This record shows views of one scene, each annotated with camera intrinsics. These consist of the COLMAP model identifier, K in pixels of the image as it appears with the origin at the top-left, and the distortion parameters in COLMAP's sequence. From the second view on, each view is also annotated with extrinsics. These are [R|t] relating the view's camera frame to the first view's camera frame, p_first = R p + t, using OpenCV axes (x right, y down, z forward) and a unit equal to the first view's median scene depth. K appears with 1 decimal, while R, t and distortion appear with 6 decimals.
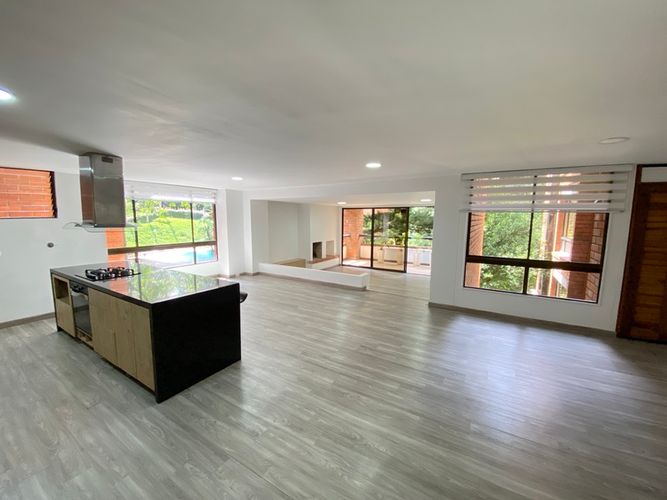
lens RADIAL K [[270.1, 0, 332.8], [0, 270.1, 250.7], [0, 0, 1]] dist [0.034672, -0.025670]
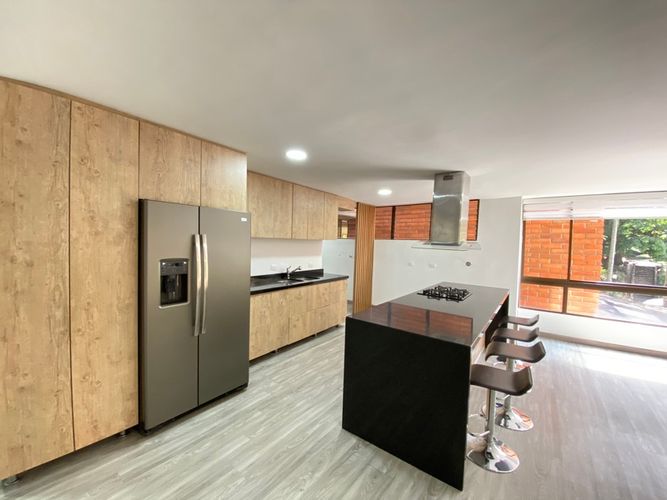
lens RADIAL K [[270.1, 0, 332.8], [0, 270.1, 250.7], [0, 0, 1]] dist [0.034672, -0.025670]
pose [[-0.099474, 0.022974, -0.994775, 0.155206], [-0.148915, 0.988131, 0.037712, -0.035203], [0.983834, 0.151888, -0.094872, 0.554496]]
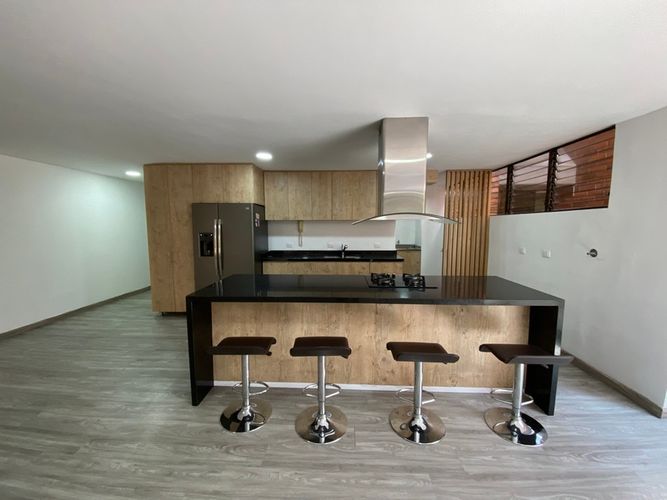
lens RADIAL K [[270.1, 0, 332.8], [0, 270.1, 250.7], [0, 0, 1]] dist [0.034672, -0.025670]
pose [[-0.876183, 0.038383, -0.480447, -0.247799], [-0.063050, 0.979130, 0.193206, -0.109132], [0.477836, 0.199577, -0.855477, 1.272097]]
